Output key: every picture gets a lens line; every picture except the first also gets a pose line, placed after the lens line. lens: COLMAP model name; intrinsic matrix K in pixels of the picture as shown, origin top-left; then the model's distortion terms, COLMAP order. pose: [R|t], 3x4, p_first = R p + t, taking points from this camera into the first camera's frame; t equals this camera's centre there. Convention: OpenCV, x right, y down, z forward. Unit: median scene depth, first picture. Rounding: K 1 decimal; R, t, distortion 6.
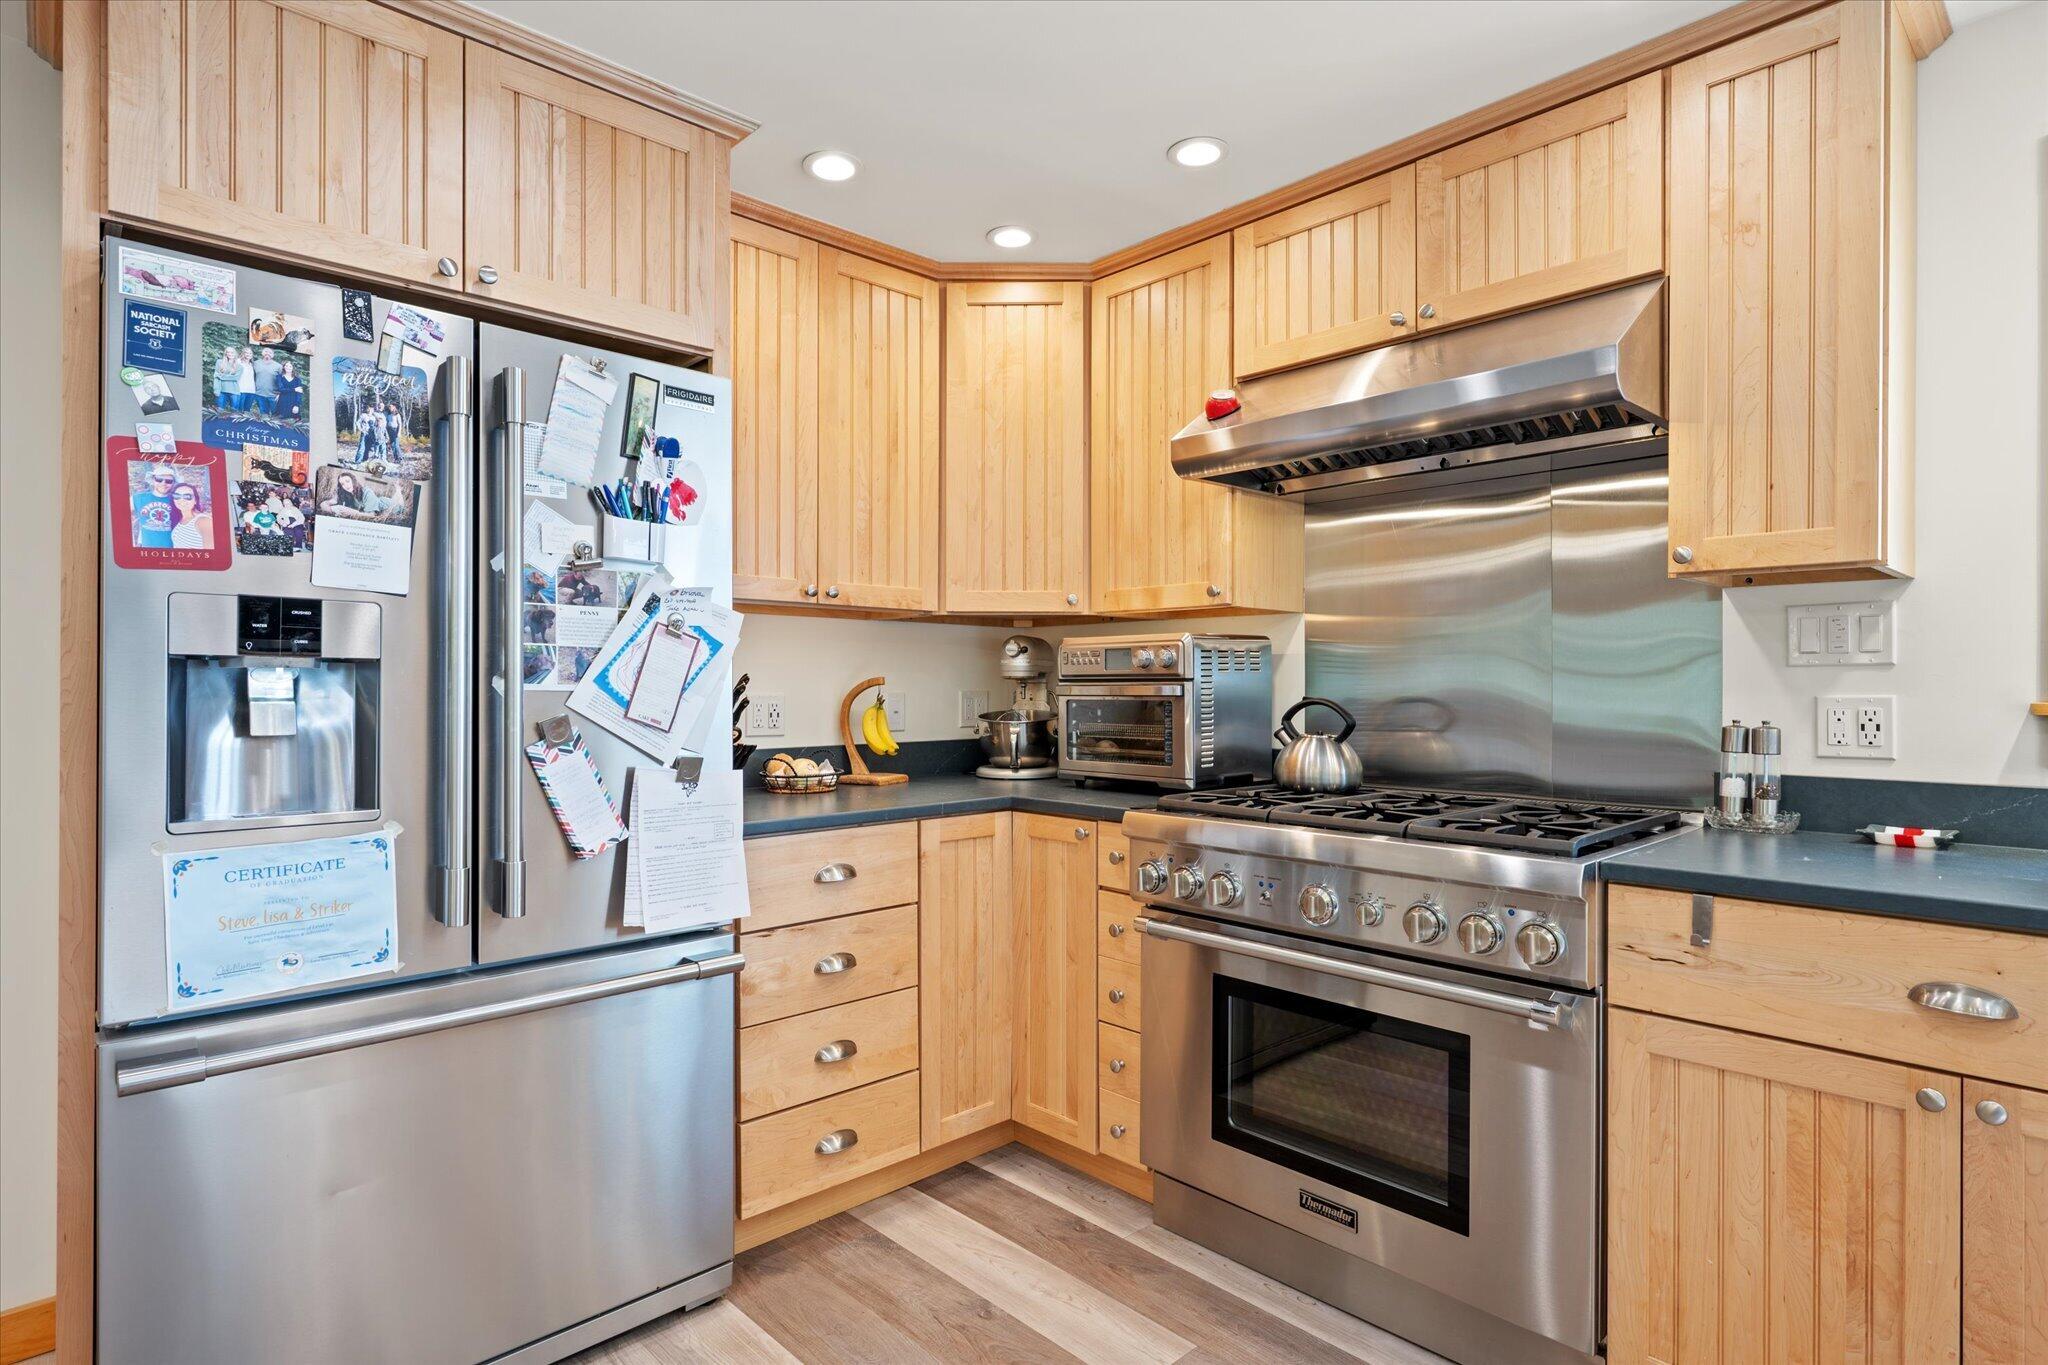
lens RADIAL K [[1060.0, 0, 1036.4], [0, 1060.0, 685.4], [0, 0, 1]] dist [0.002185, -0.003394]
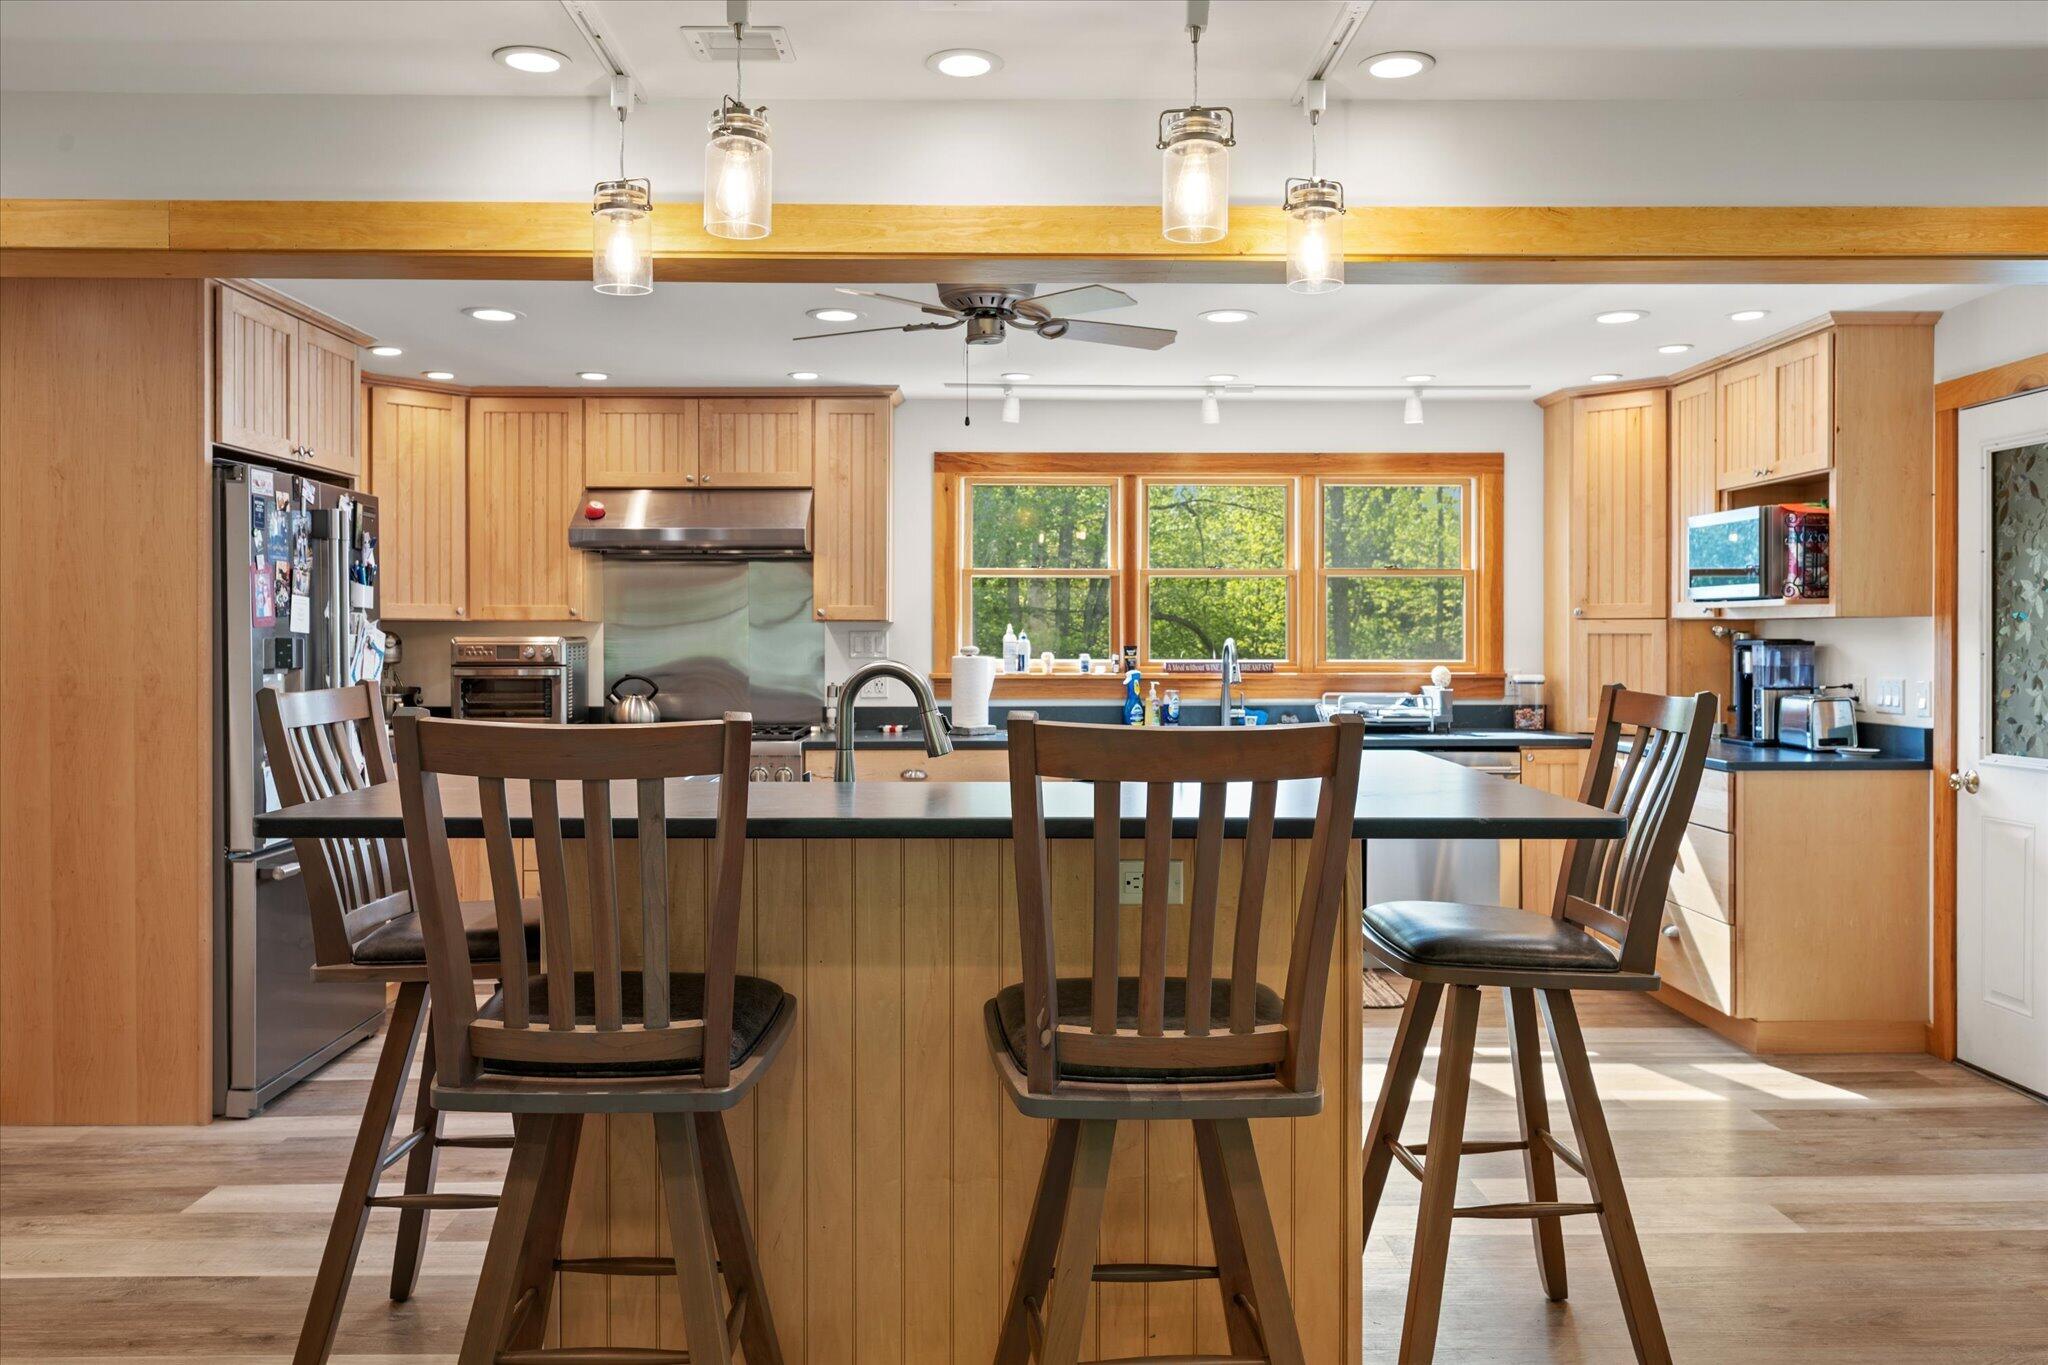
lens RADIAL K [[1603.8, 0, 1020.2], [0, 1603.8, 636.3], [0, 0, 1]] dist [-0.012023, 0.005575]
pose [[0.682478, -0.002382, 0.730902, -1.452992], [-0.000429, 0.999993, 0.003660, -0.072879], [-0.730906, -0.002812, 0.682472, -1.504057]]
